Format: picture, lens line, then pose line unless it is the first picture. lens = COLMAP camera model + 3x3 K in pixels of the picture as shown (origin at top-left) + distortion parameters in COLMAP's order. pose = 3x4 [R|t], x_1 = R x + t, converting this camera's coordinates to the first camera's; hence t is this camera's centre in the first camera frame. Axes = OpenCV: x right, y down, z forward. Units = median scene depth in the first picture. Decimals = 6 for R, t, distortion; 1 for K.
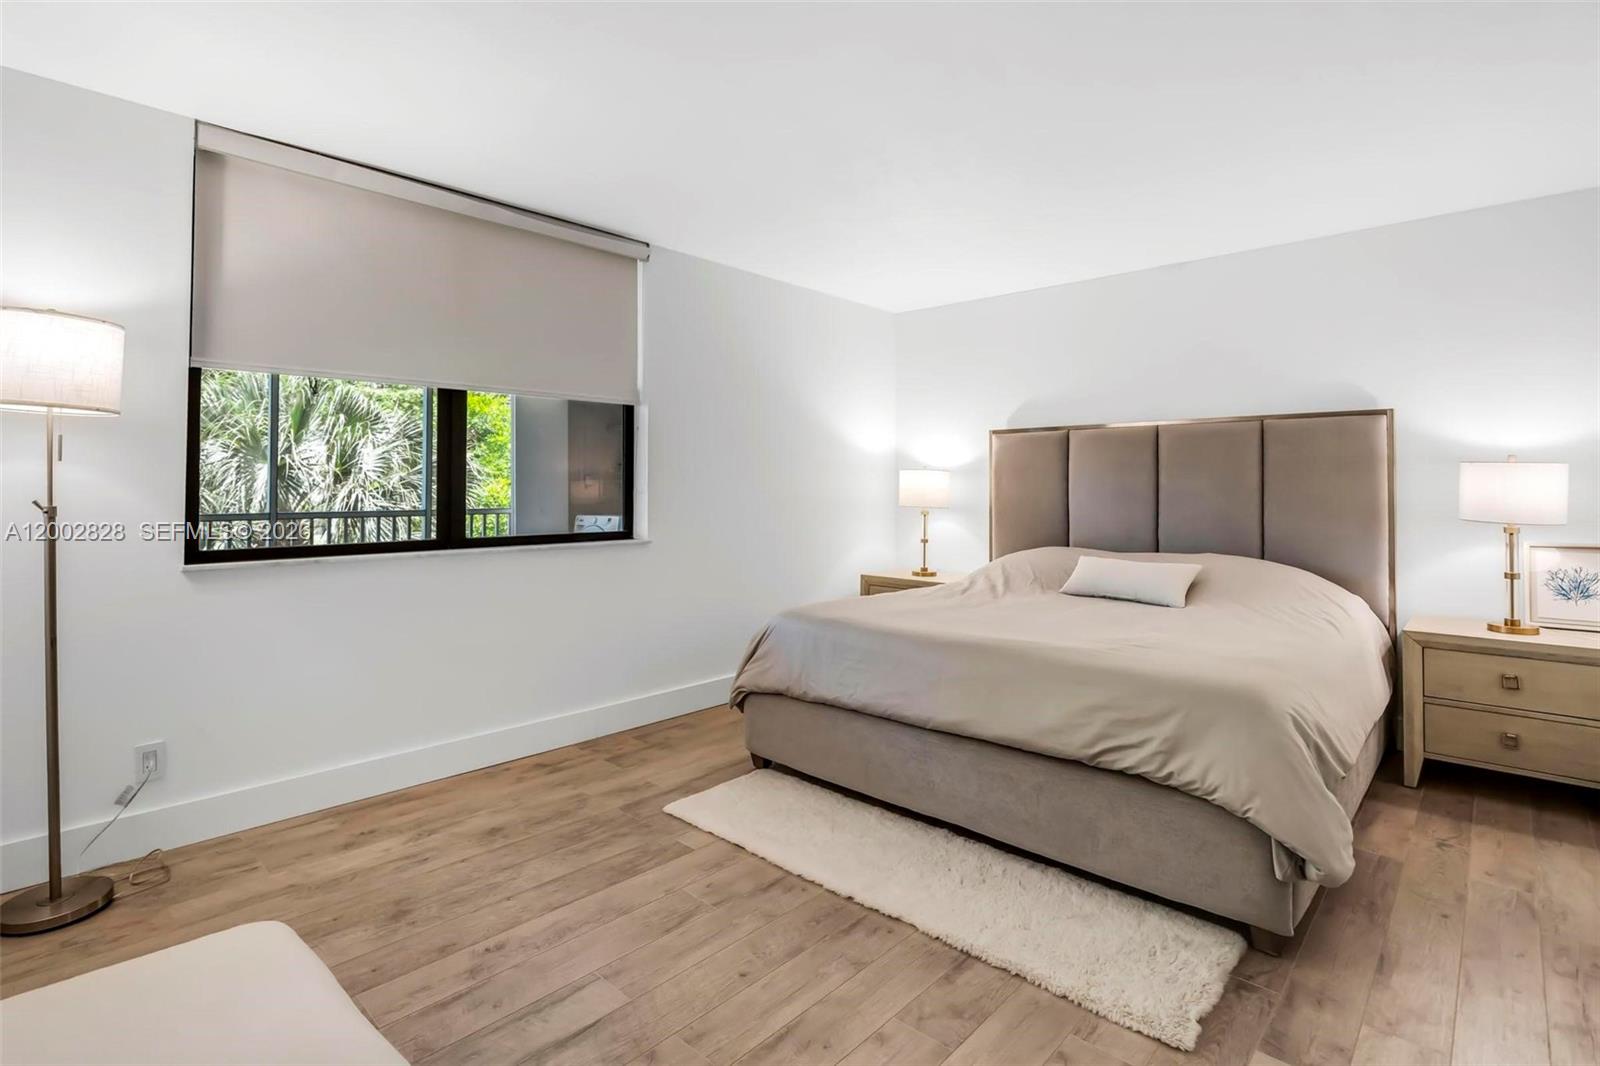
lens RADIAL K [[762.0, 0, 795.5], [0, 762.0, 505.1], [0, 0, 1]] dist [-0.014899, -0.000565]
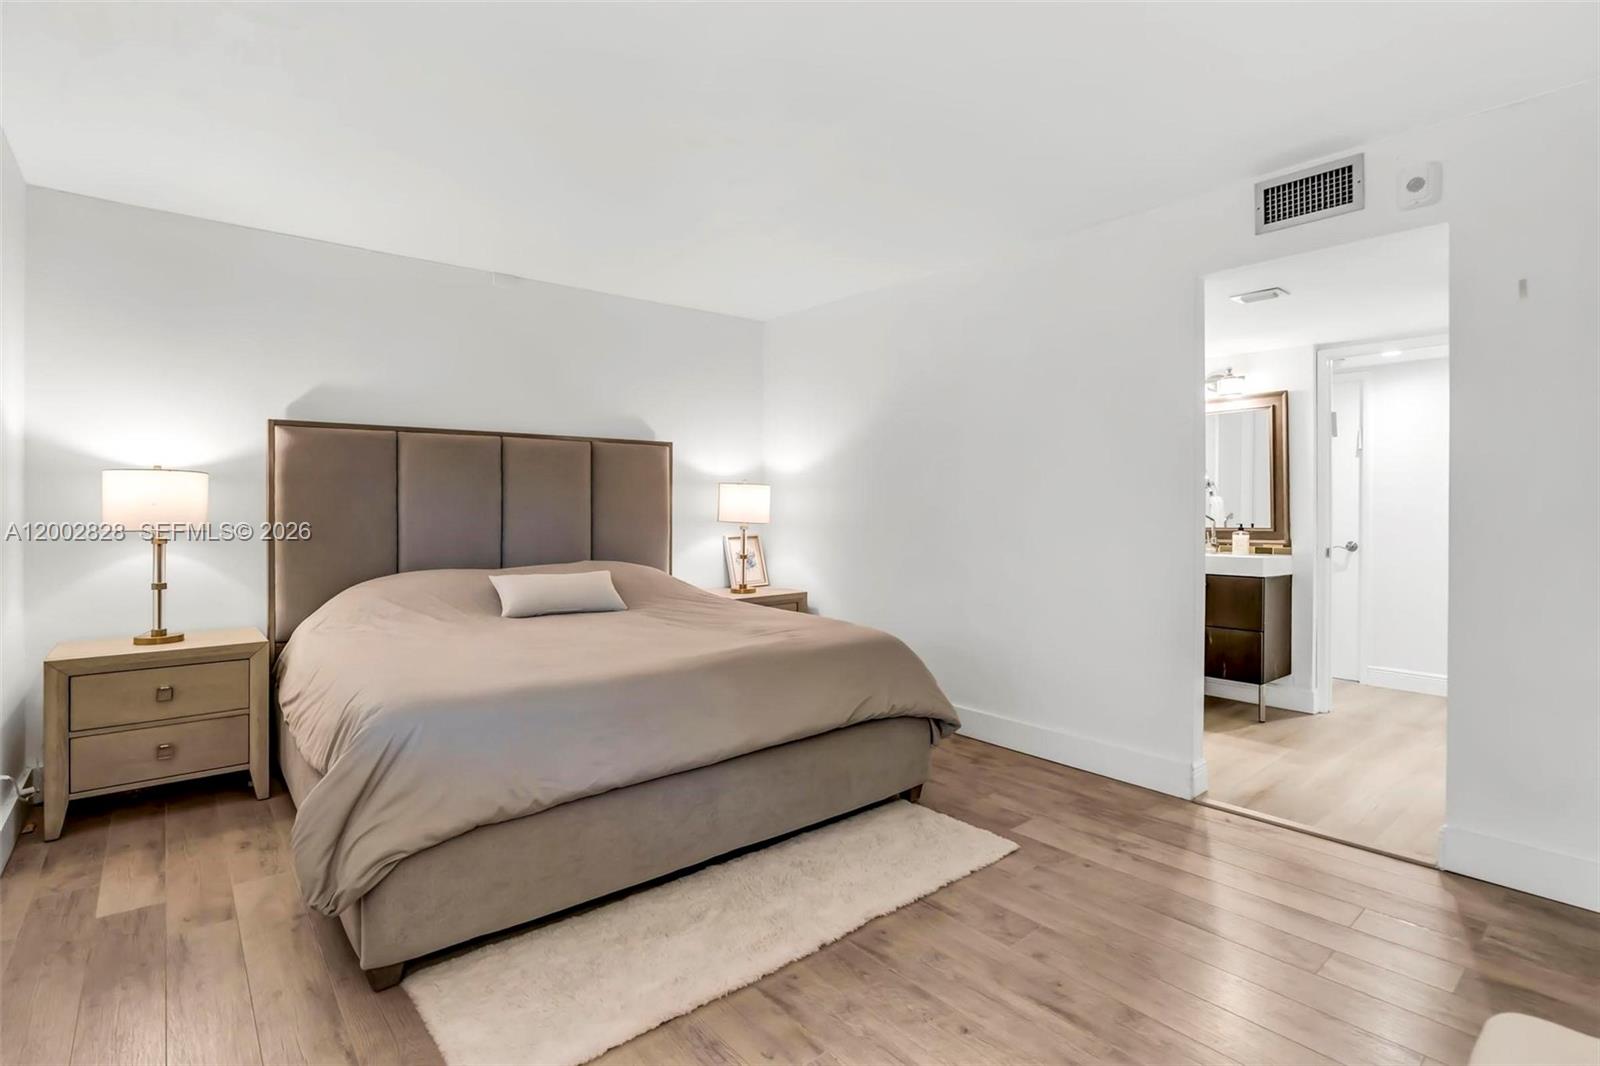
lens RADIAL K [[767.1, 0, 813.3], [0, 767.1, 509.4], [0, 0, 1]] dist [-0.001620, -0.000292]
pose [[0.117524, -0.007859, 0.993039, -0.725234], [0.022245, 0.999739, 0.005280, -0.012523], [-0.992821, 0.021470, 0.117668, 0.765220]]
